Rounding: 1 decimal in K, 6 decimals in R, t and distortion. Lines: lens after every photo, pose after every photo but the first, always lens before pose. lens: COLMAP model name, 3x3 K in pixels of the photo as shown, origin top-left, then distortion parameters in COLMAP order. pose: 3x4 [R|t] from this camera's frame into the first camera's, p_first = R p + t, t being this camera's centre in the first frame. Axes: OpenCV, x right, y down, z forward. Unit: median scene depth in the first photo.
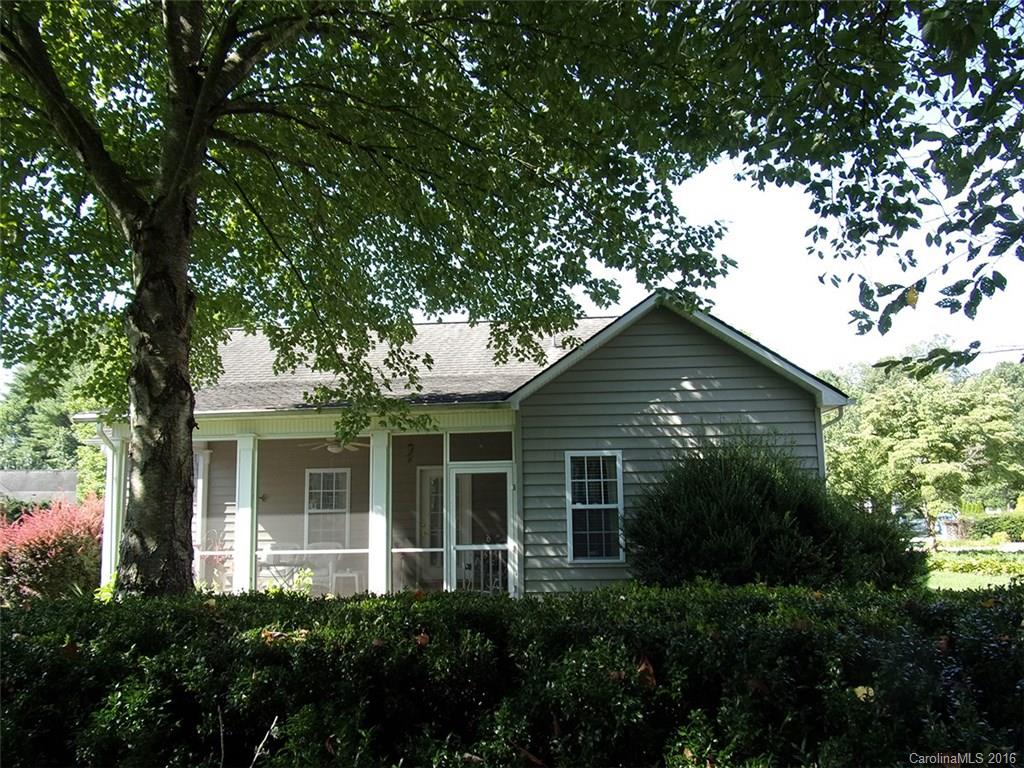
lens RADIAL K [[756.6, 0, 512.0], [0, 756.6, 384.0], [0, 0, 1]] dist [0.000064, -0.001495]
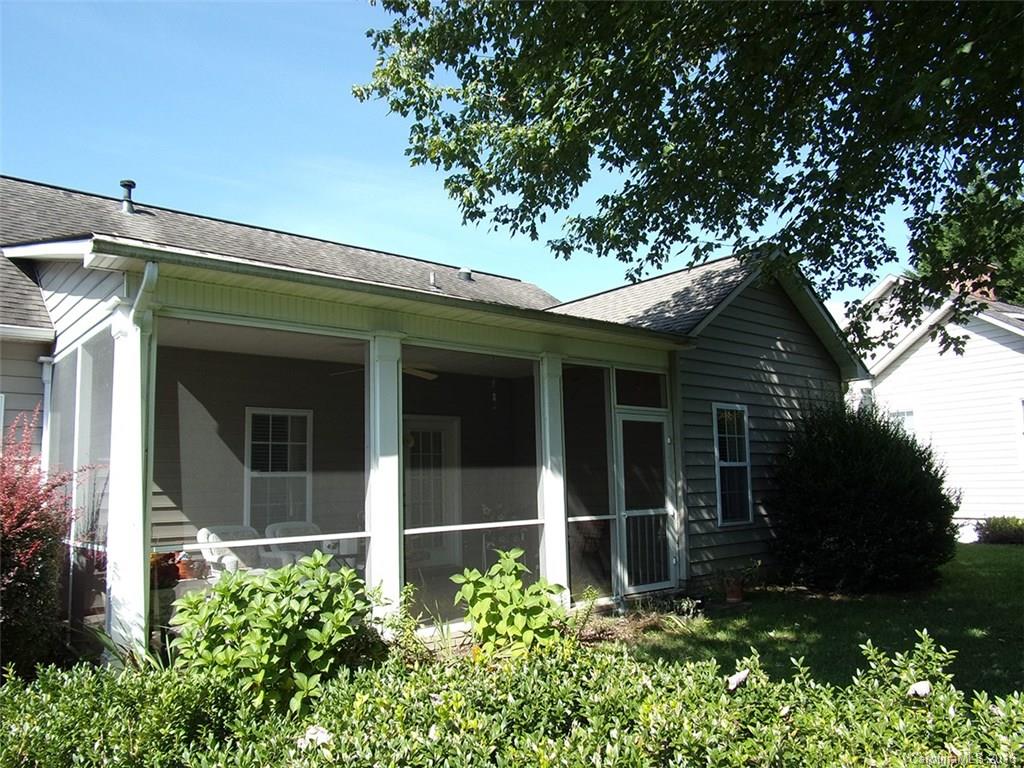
lens RADIAL K [[756.6, 0, 512.0], [0, 756.6, 384.0], [0, 0, 1]] dist [0.000064, -0.001495]
pose [[0.715744, 0.089541, 0.692599, -0.715145], [-0.111427, 0.993683, -0.013316, 0.105895], [-0.689416, -0.067643, 0.721200, 0.522754]]
